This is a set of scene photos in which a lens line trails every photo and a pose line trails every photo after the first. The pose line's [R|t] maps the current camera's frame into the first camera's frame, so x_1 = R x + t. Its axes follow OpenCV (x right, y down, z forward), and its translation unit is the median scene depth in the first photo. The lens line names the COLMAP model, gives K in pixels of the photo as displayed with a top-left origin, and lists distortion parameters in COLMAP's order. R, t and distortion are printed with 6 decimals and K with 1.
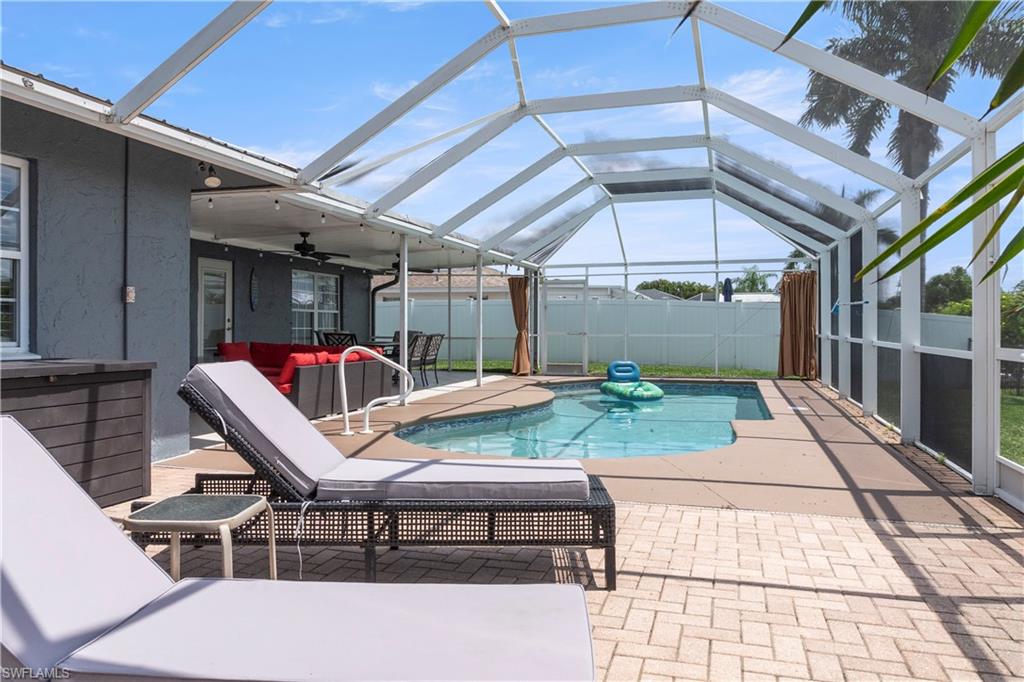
lens RADIAL K [[719.1, 0, 507.1], [0, 719.1, 338.8], [0, 0, 1]] dist [0.000509, 0.001628]
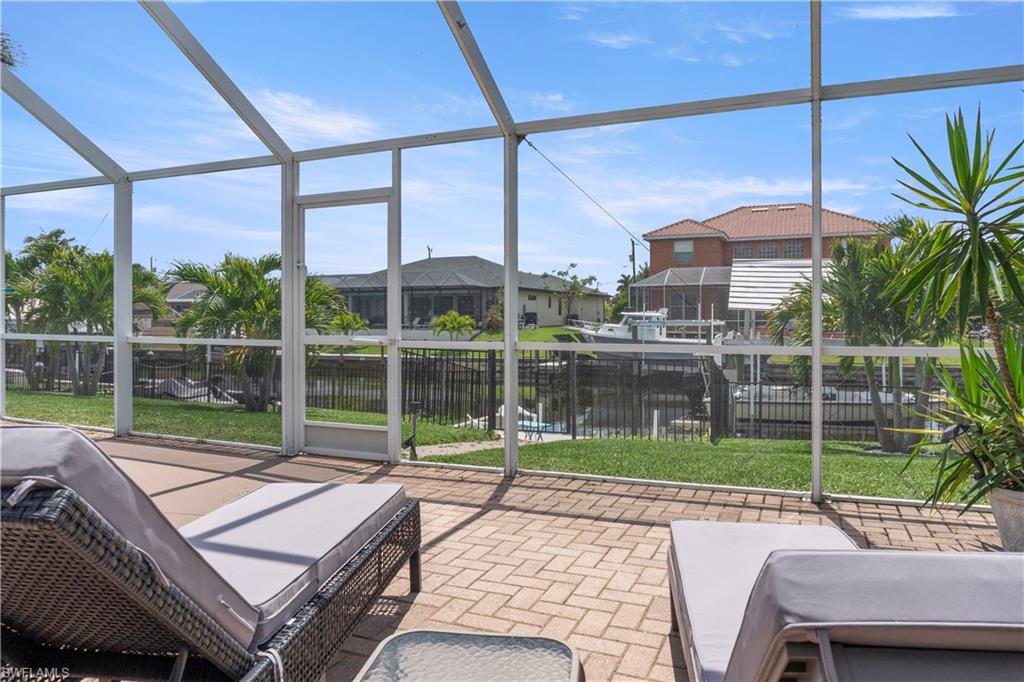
lens RADIAL K [[719.1, 0, 509.6], [0, 719.1, 336.5], [0, 0, 1]] dist [0.000509, 0.001628]
pose [[0.100108, -0.028610, 0.994565, -0.842407], [0.010952, 0.999558, 0.027652, -0.026788], [-0.994916, 0.008124, 0.100377, 0.792703]]
